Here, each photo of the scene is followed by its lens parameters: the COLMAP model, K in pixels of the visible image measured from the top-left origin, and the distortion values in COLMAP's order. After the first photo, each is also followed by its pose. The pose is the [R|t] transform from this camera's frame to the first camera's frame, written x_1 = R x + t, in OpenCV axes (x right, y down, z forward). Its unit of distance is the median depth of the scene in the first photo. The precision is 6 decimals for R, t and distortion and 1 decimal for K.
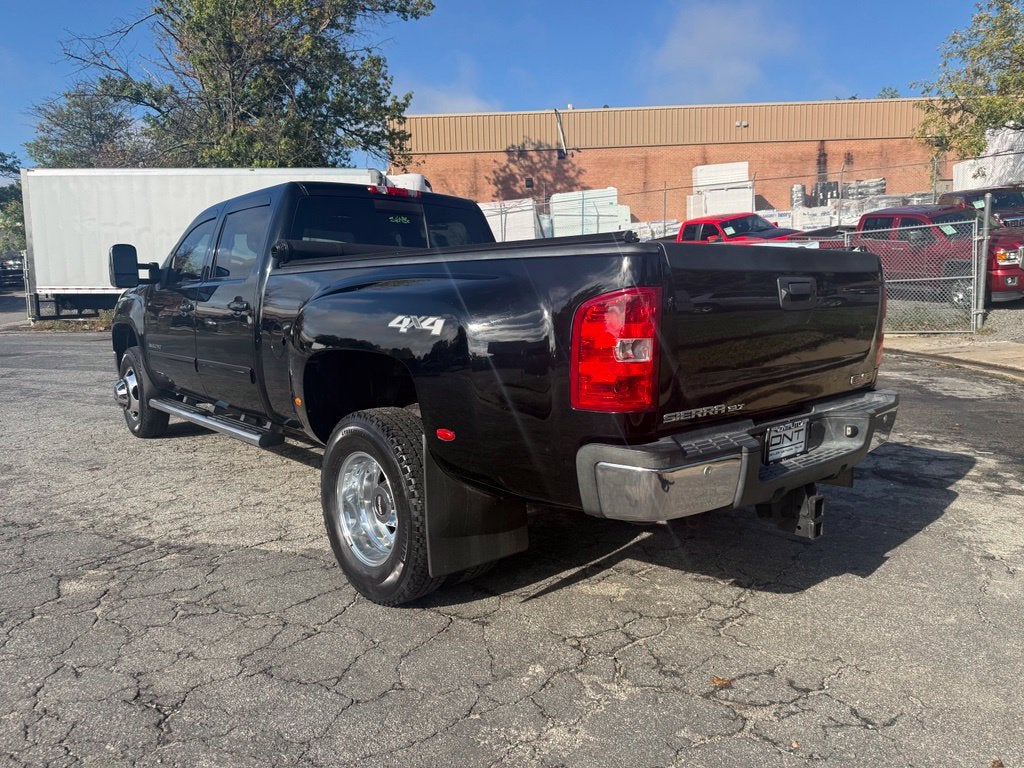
lens RADIAL K [[718.8, 0, 516.2], [0, 718.8, 392.0], [0, 0, 1]] dist [0.052225, -0.084100]
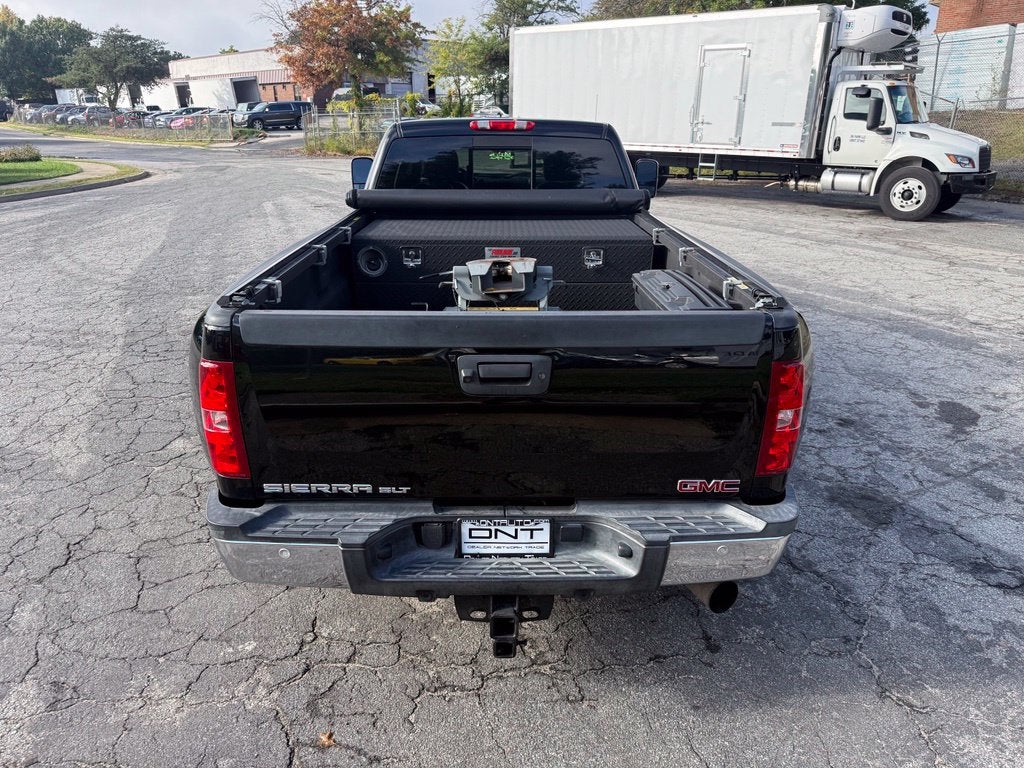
lens RADIAL K [[728.7, 0, 512.0], [0, 728.7, 384.0], [0, 0, 1]] dist [0.002928, -0.009250]
pose [[0.759437, 0.235546, -0.606443, 0.087304], [-0.102831, 0.963899, 0.245611, -0.031854], [0.642402, -0.124165, 0.756242, 0.040672]]
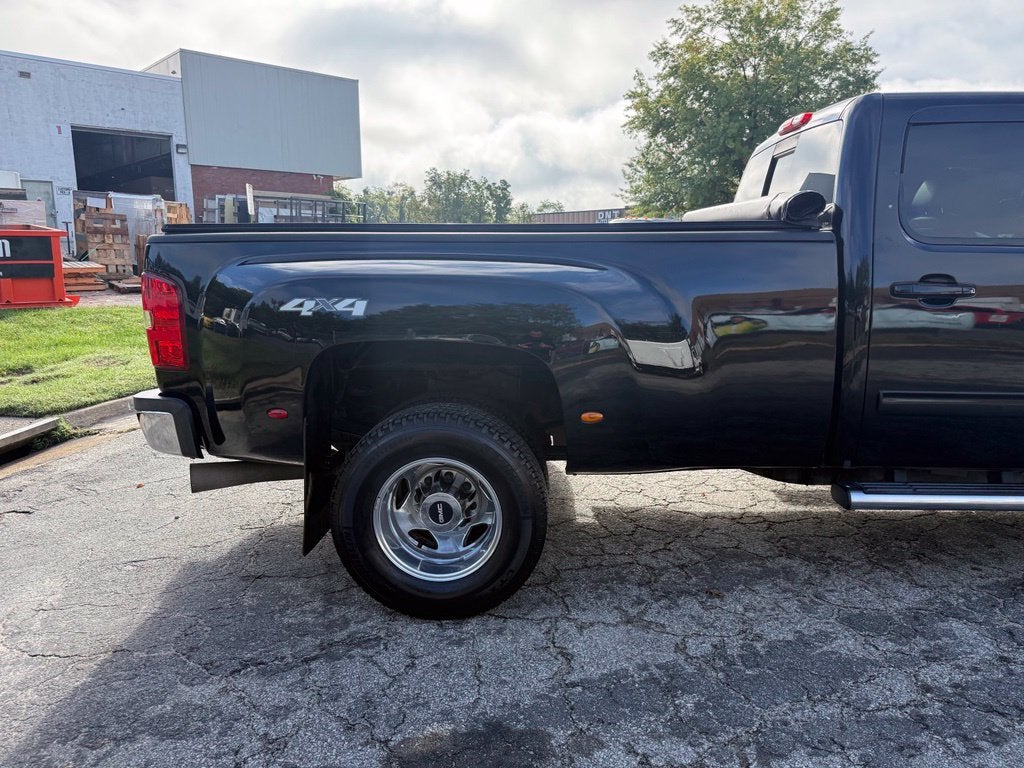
lens RADIAL K [[718.8, 0, 516.2], [0, 718.8, 392.0], [0, 0, 1]] dist [0.052225, -0.084100]
pose [[-0.700556, 0.155016, -0.696557, 0.099200], [-0.086906, 0.950320, 0.298895, -0.036867], [0.708286, 0.269928, -0.652280, 0.231449]]
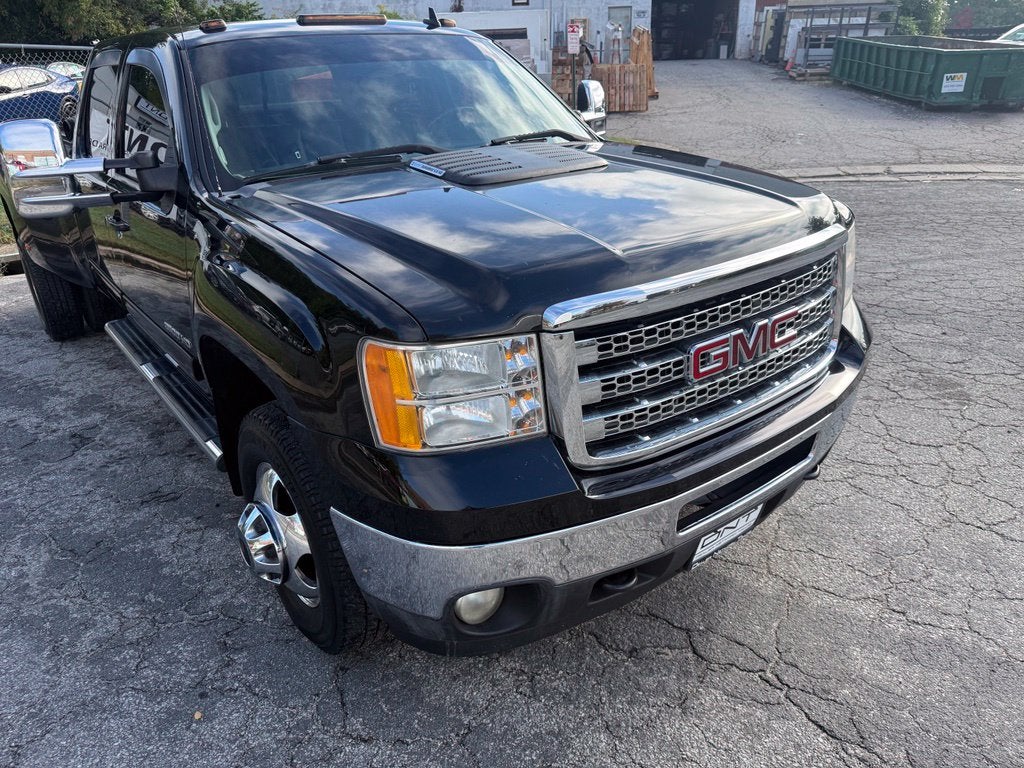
lens RADIAL K [[725.4, 0, 514.9], [0, 725.4, 388.0], [0, 0, 1]] dist [0.008883, -0.012478]
pose [[-0.996275, 0.020092, 0.083862, -0.100676], [0.061486, 0.847361, 0.527446, -0.062891], [-0.060464, 0.530637, -0.845440, 0.336620]]
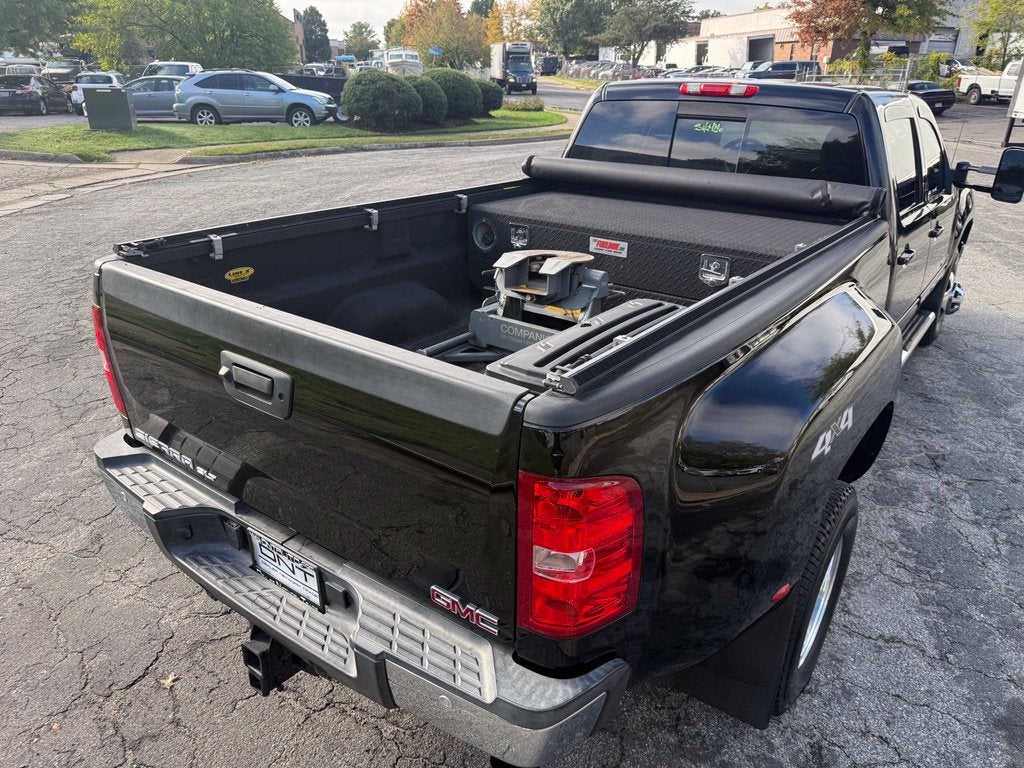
lens RADIAL K [[725.4, 0, 514.9], [0, 725.4, 388.0], [0, 0, 1]] dist [0.008883, -0.012478]
pose [[0.212890, 0.406519, -0.888493, 0.102959], [-0.163747, 0.911322, 0.377728, -0.042167], [0.963257, 0.065074, 0.260578, 0.105378]]
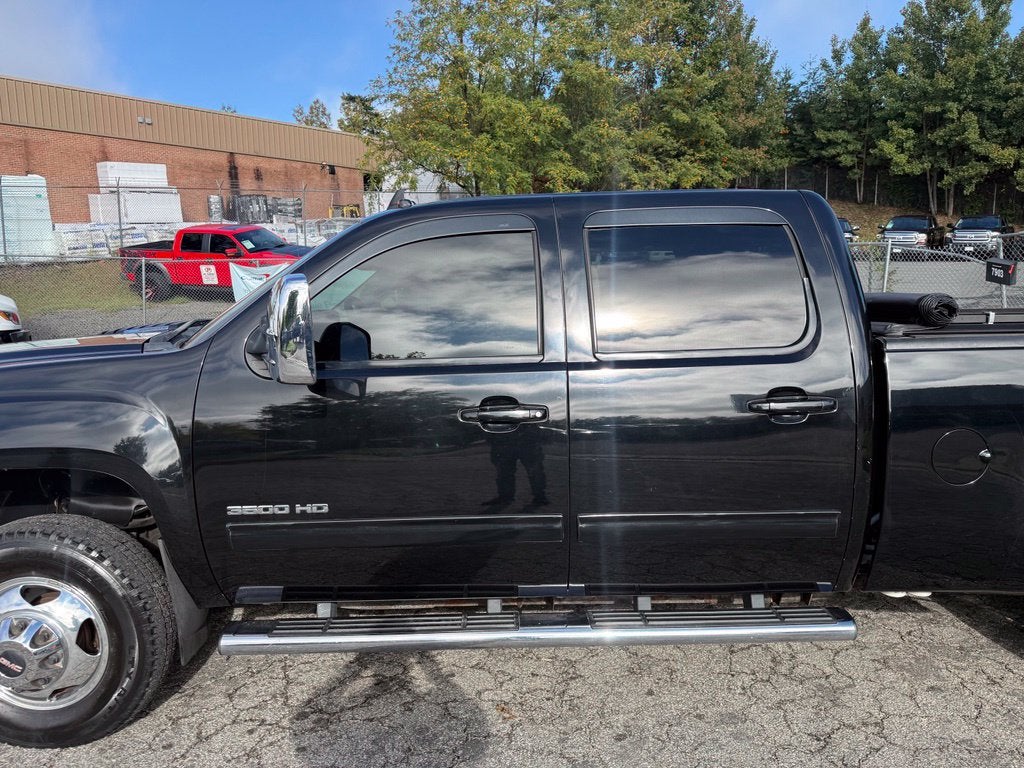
lens RADIAL K [[721.5, 0, 515.7], [0, 721.5, 390.2], [0, 0, 1]] dist [0.028533, -0.034310]
pose [[0.648206, -0.097125, 0.755246, -0.146146], [0.109627, 0.993403, 0.033662, -0.026800], [-0.753533, 0.060976, 0.654577, 0.123536]]
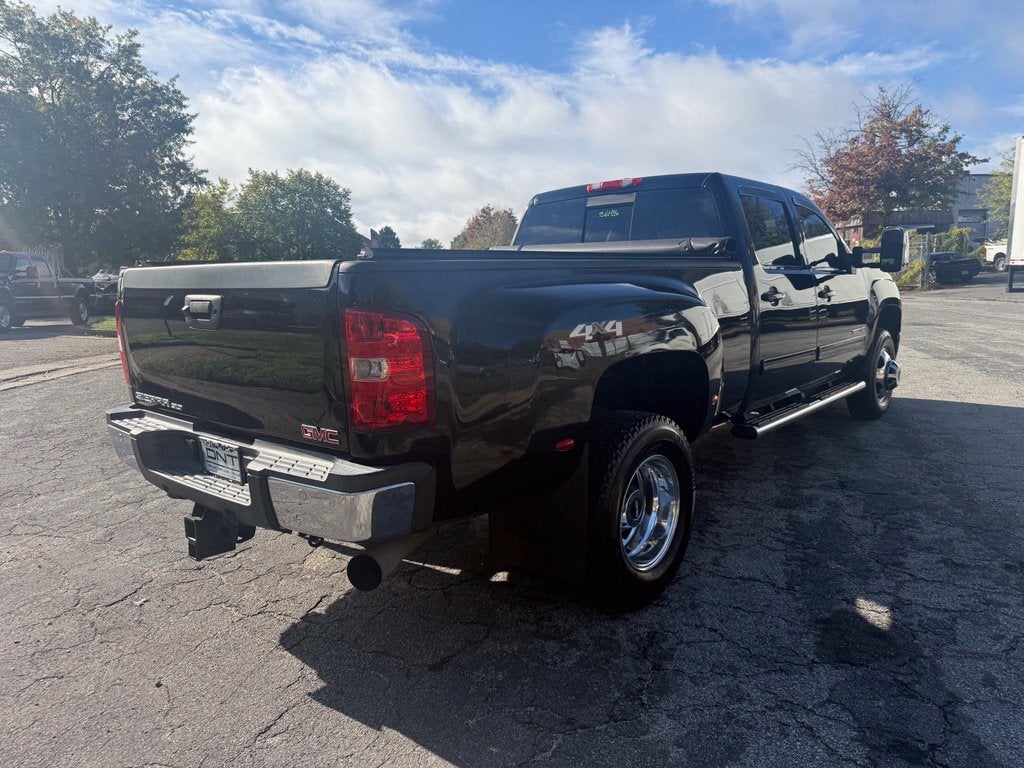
lens RADIAL K [[721.5, 0, 515.7], [0, 721.5, 390.2], [0, 0, 1]] dist [0.028533, -0.034310]
pose [[0.138261, 0.164316, -0.976670, 0.142401], [-0.120256, 0.981630, 0.148127, -0.022626], [0.983068, 0.096971, 0.155481, 0.127239]]
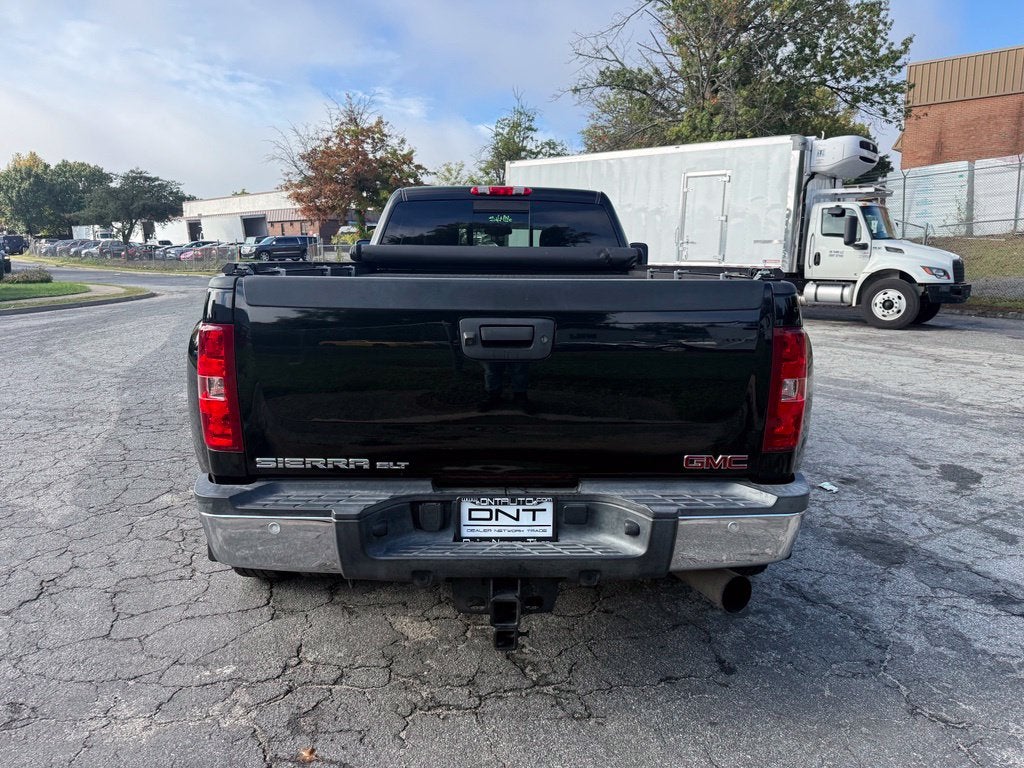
lens RADIAL K [[725.9, 0, 515.0], [0, 725.9, 384.4], [0, 0, 1]] dist [0.008506, -0.014600]
pose [[0.766523, 0.126046, -0.629726, 0.089348], [-0.105335, 0.991947, 0.070331, -0.014056], [0.633520, 0.012422, 0.773627, 0.039881]]
